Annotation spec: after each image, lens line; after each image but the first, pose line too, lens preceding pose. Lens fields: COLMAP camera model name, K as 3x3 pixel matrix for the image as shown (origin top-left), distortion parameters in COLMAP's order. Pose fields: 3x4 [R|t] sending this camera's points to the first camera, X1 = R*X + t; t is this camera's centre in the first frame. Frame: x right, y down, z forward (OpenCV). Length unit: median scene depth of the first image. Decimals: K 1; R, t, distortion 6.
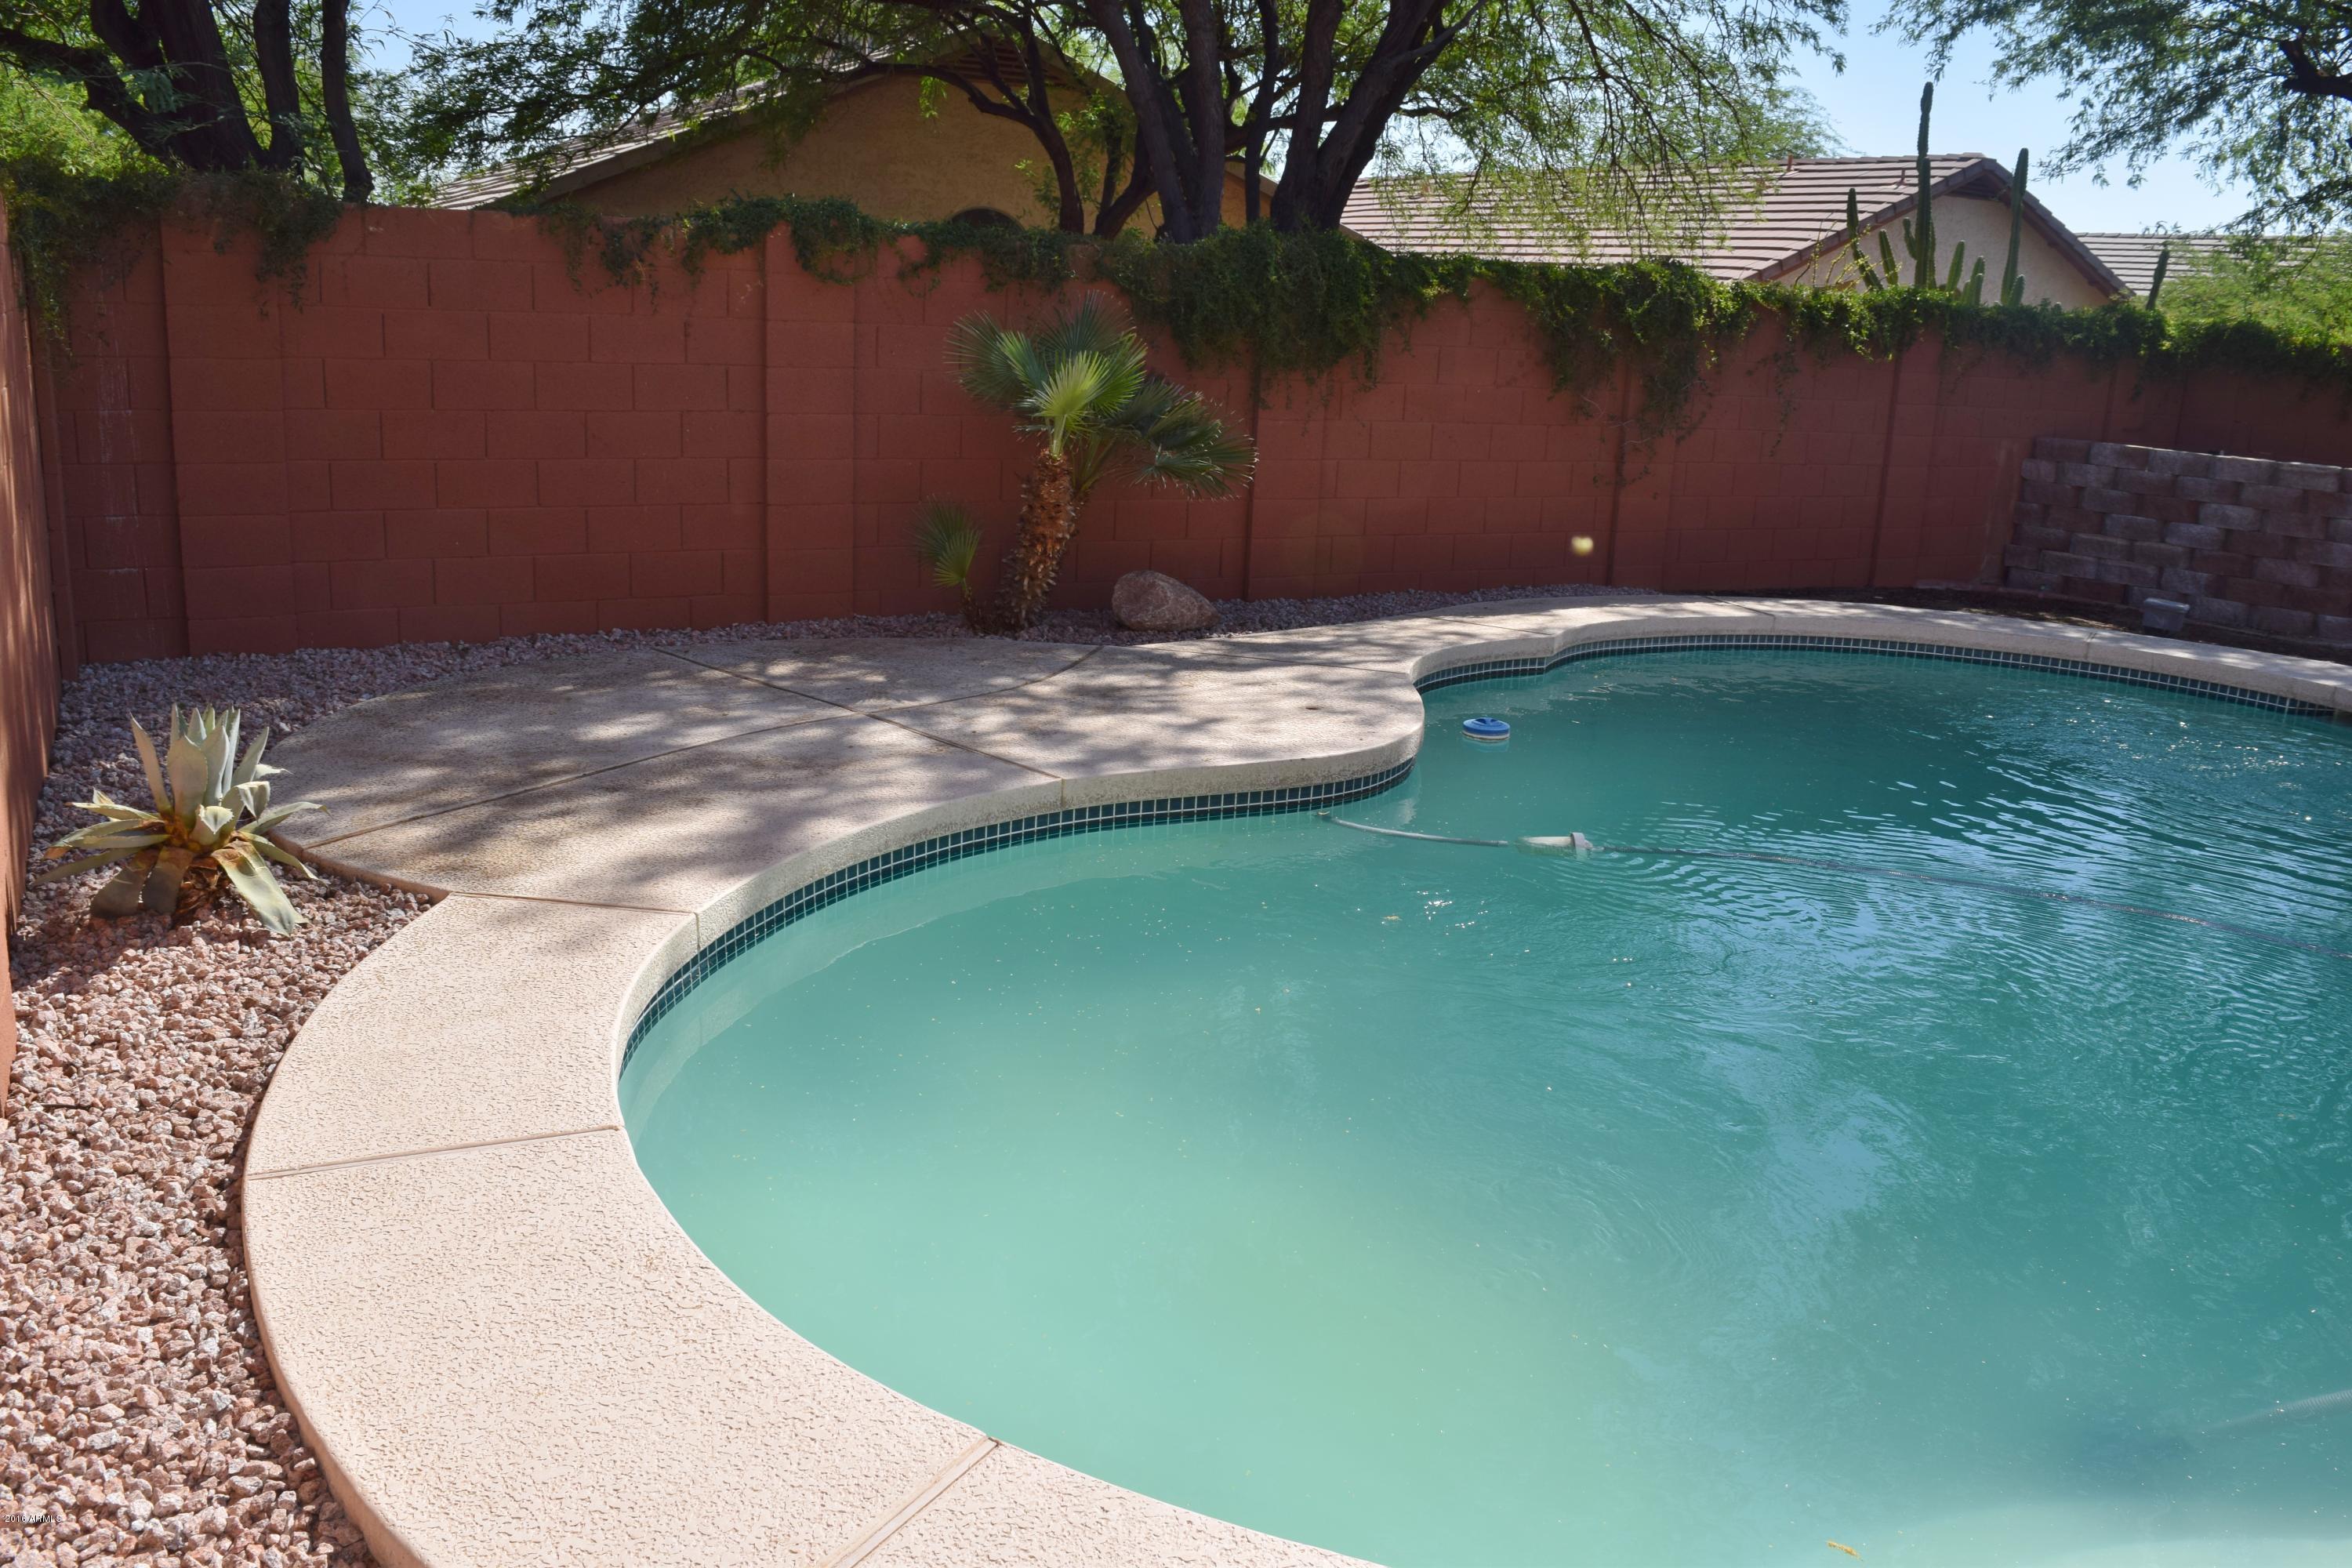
lens RADIAL K [[1867.9, 0, 1184.0], [0, 1867.9, 781.0], [0, 0, 1]] dist [-0.100246, 0.036603]
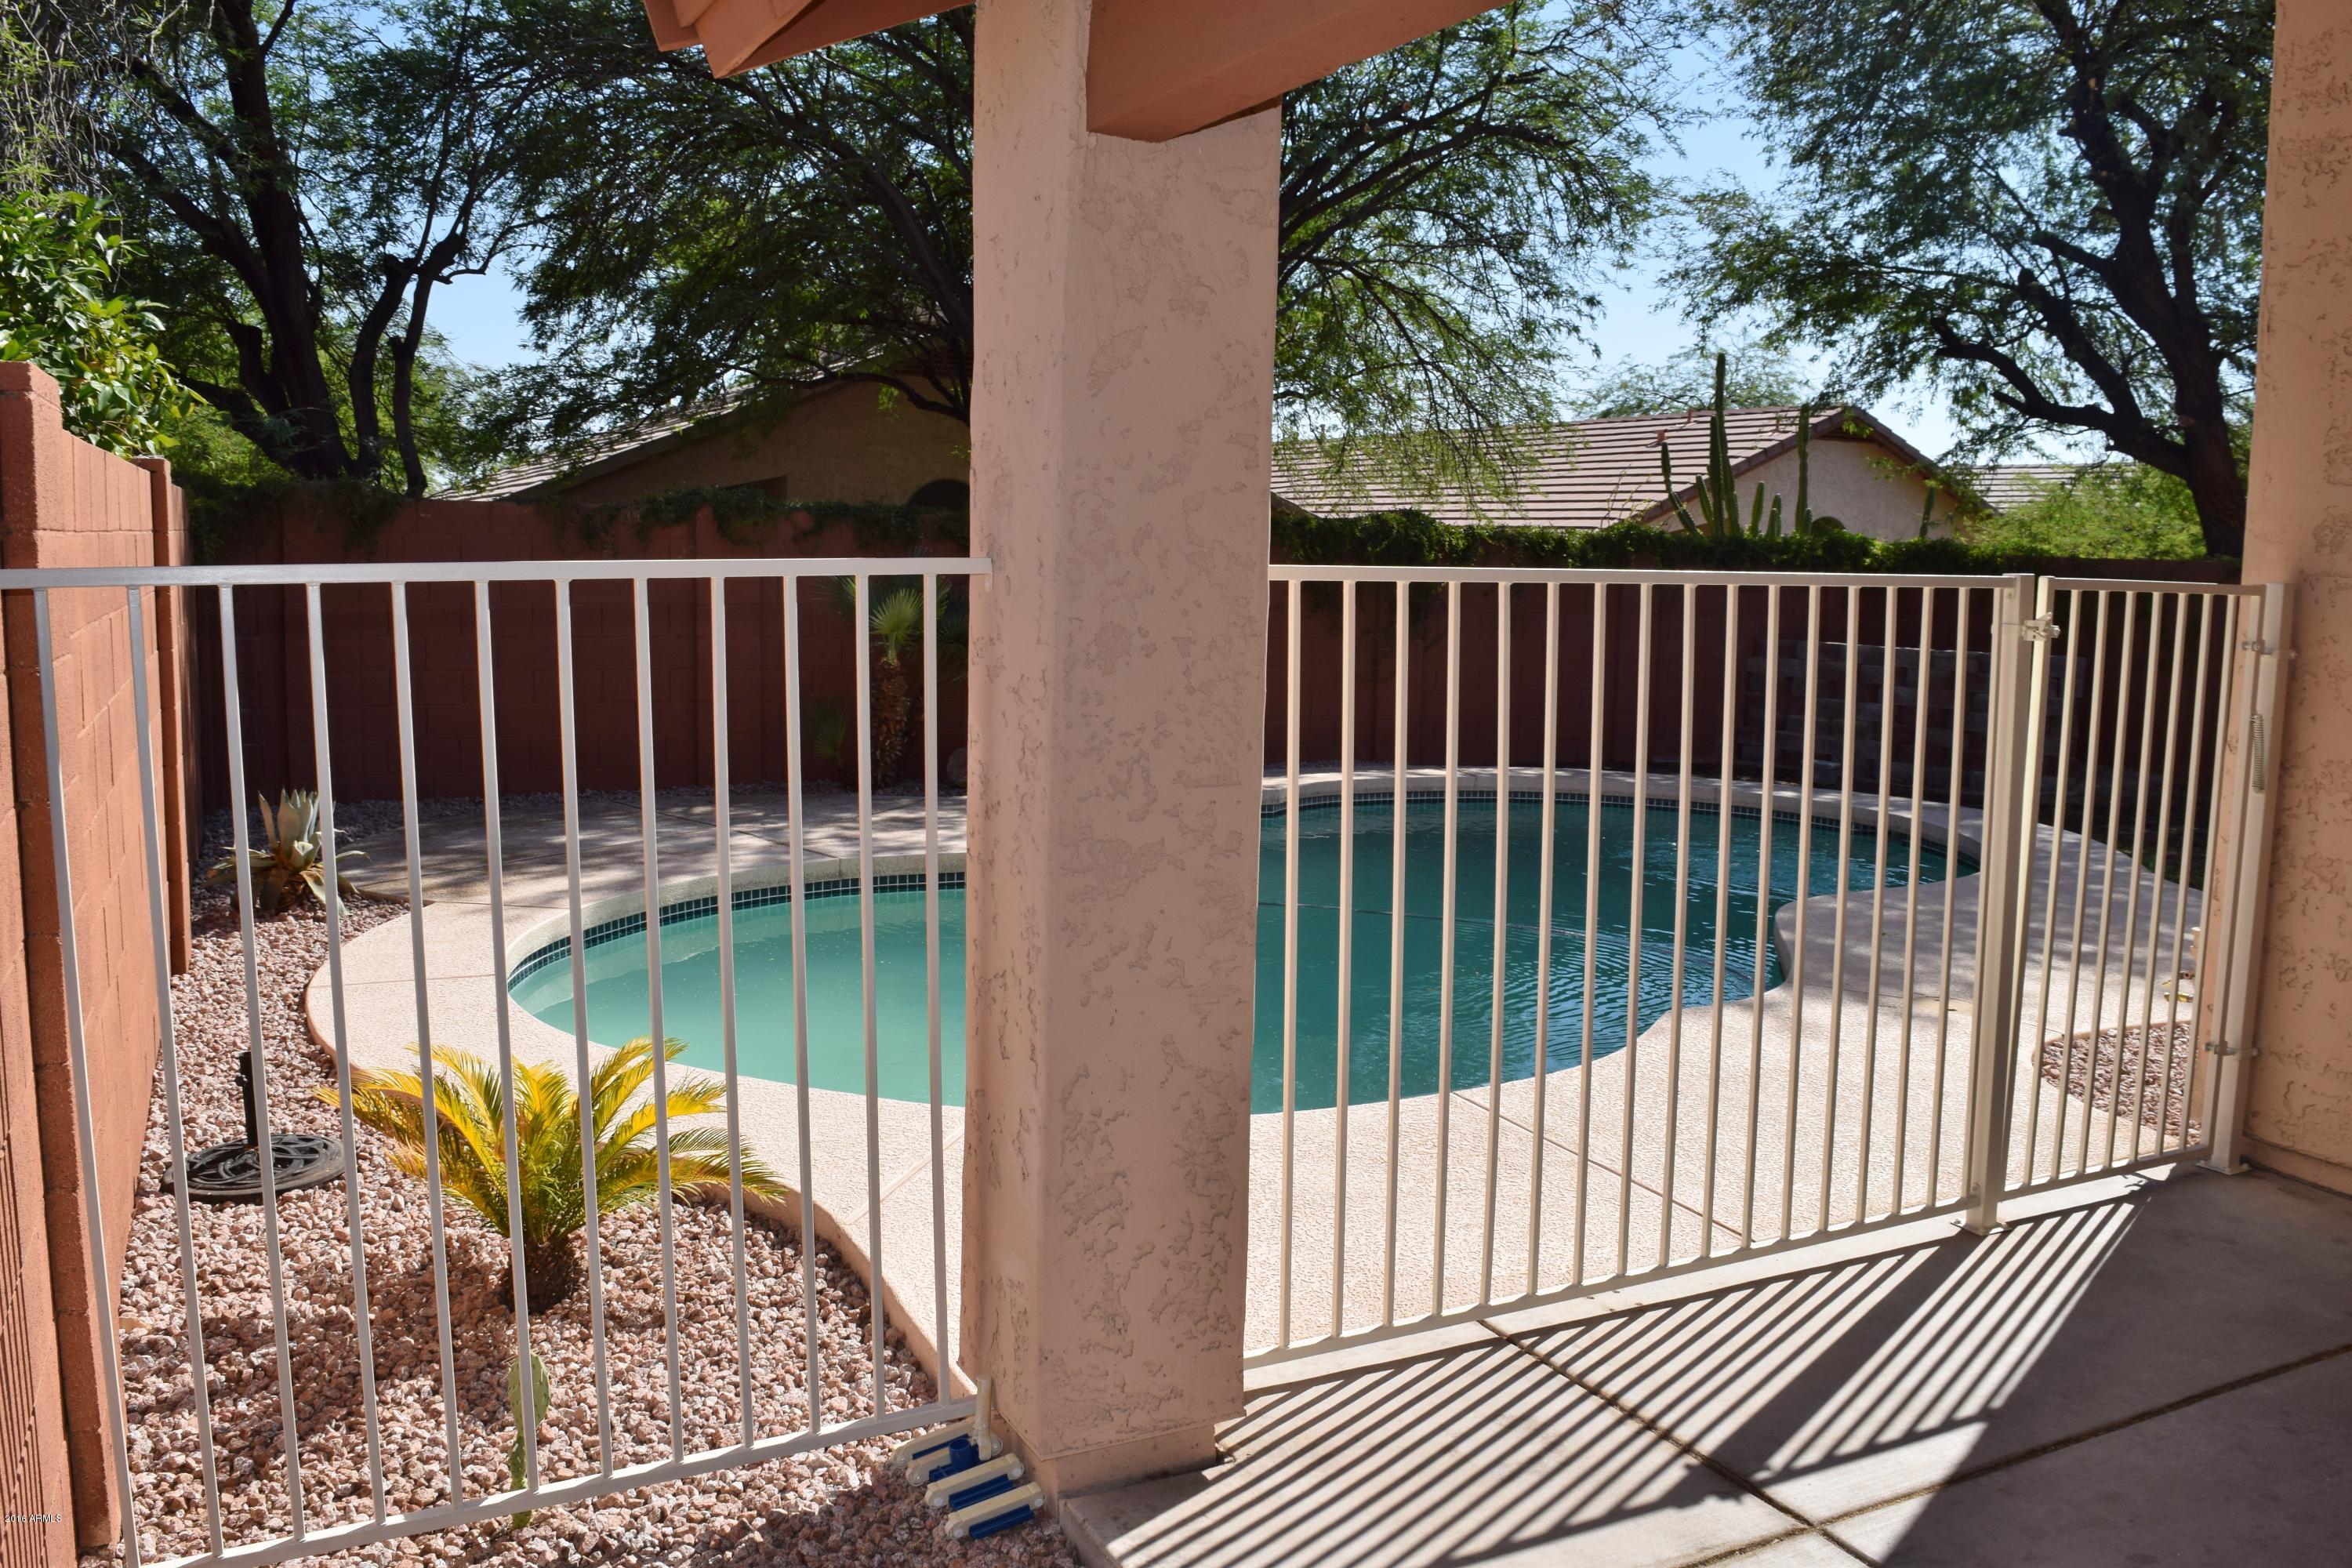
lens RADIAL K [[1867.9, 0, 1184.0], [0, 1867.9, 781.0], [0, 0, 1]] dist [-0.100246, 0.036603]
pose [[0.998978, -0.018268, -0.041355, 0.087703], [0.012718, 0.991342, -0.130684, 0.043469], [0.043384, 0.130024, 0.990561, -0.161185]]
